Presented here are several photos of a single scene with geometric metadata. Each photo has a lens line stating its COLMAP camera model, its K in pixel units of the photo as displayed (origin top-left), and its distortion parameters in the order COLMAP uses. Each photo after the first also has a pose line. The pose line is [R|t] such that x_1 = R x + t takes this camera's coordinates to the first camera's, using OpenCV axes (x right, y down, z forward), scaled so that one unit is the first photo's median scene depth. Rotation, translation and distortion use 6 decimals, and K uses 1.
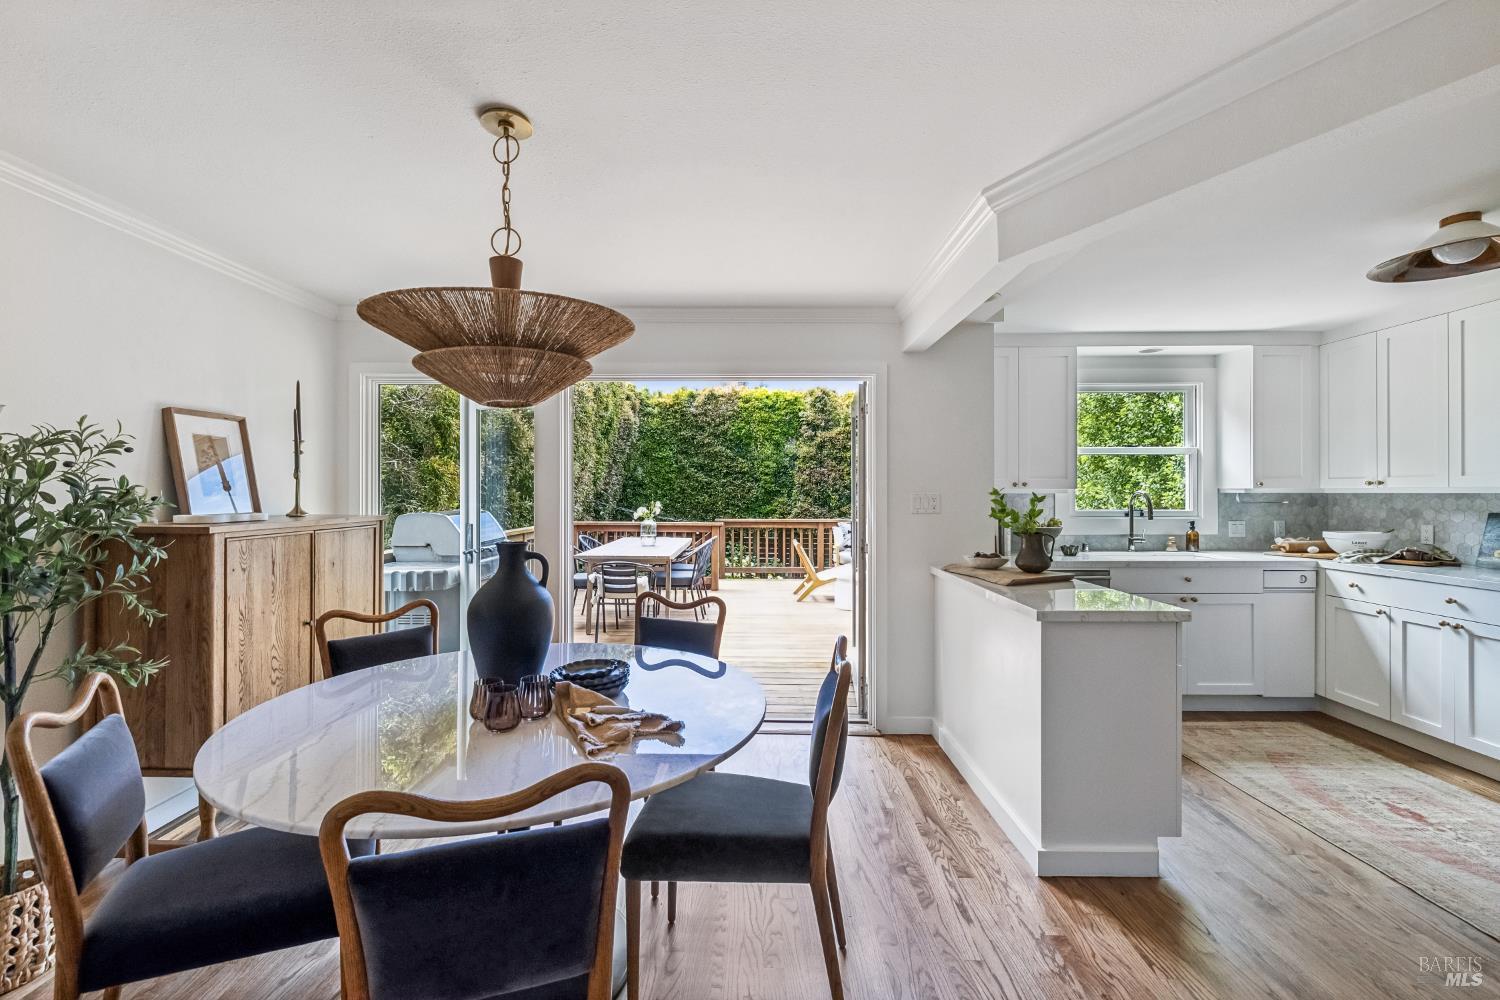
lens RADIAL K [[626.3, 0, 746.1], [0, 626.3, 490.5], [0, 0, 1]] dist [0.001215, 0.000119]
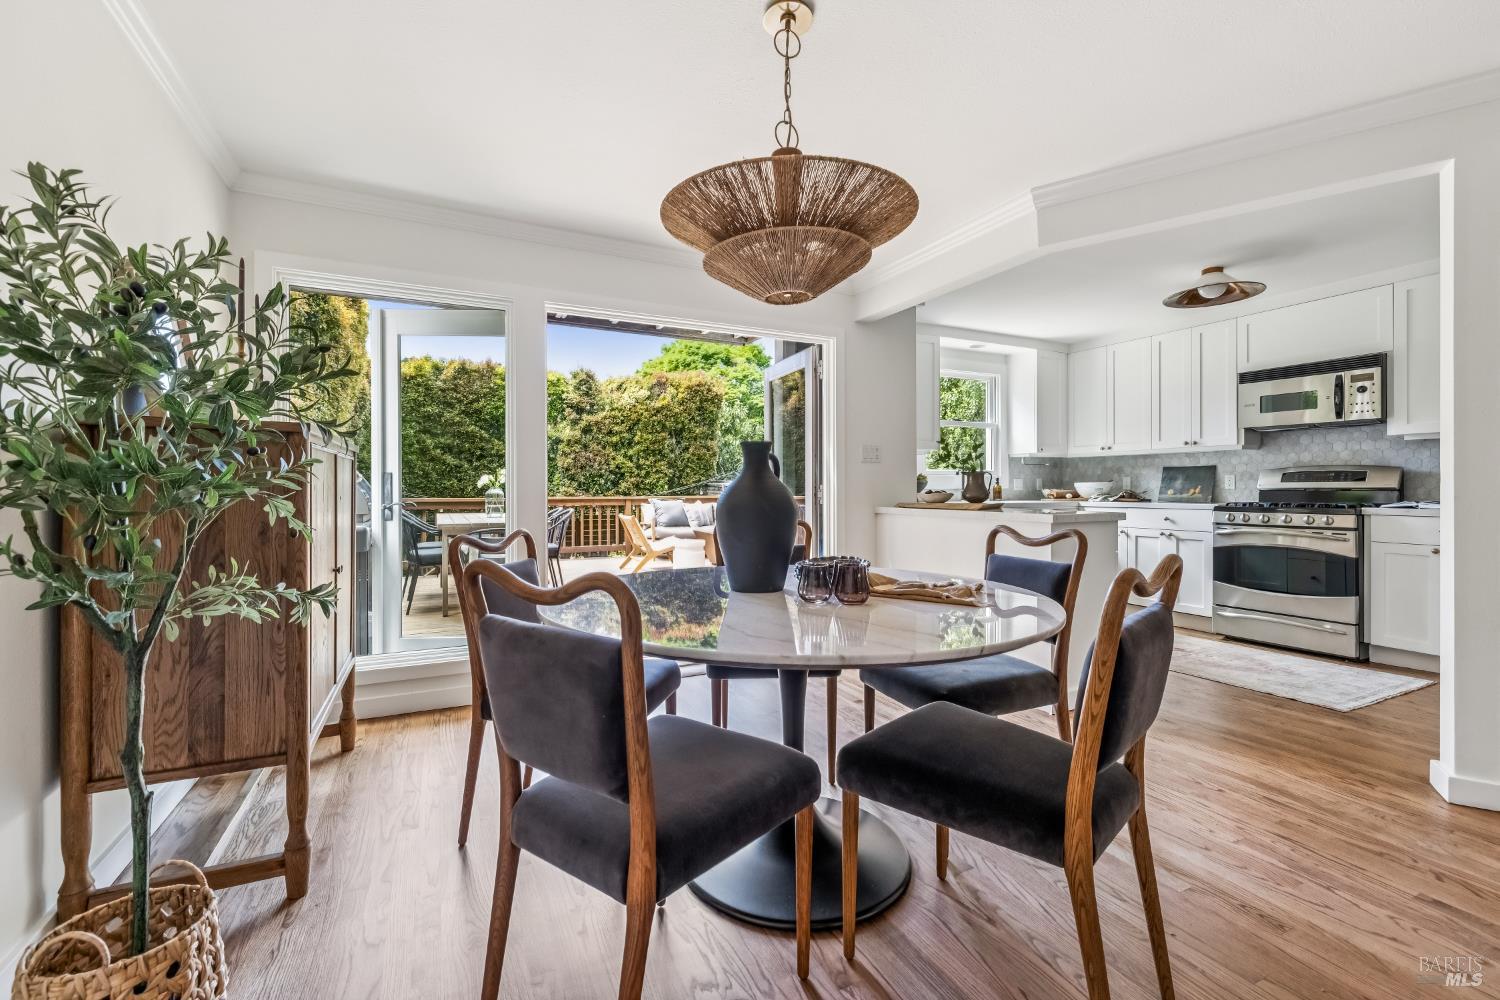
lens RADIAL K [[622.6, 0, 741.1], [0, 622.6, 488.6], [0, 0, 1]] dist [0.000284, 0.000171]
pose [[0.896047, -0.001704, 0.443956, -0.368528], [0.000140, 0.999994, 0.003555, 0.068023], [-0.443959, -0.003123, 0.896042, 0.057138]]
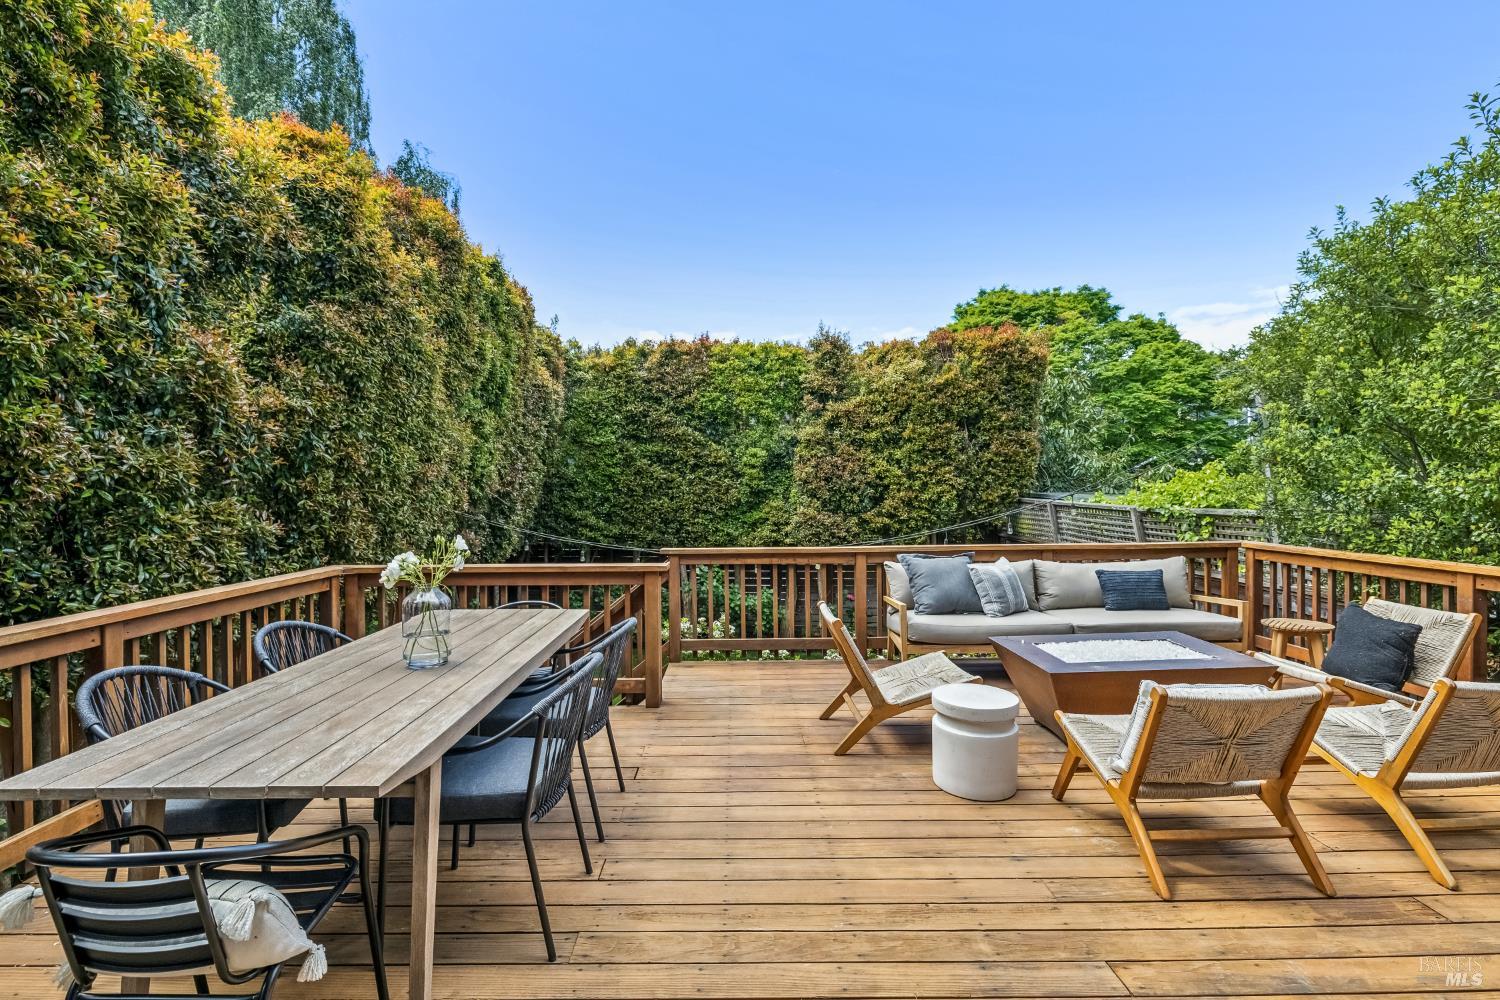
lens RADIAL K [[690.3, 0, 738.3], [0, 690.3, 492.8], [0, 0, 1]] dist [-0.000227, 0.000894]
pose [[0.999794, -0.012066, 0.016297, 0.016146], [0.011969, 0.999910, 0.006044, -0.007905], [-0.016368, -0.005848, 0.999849, 0.952400]]
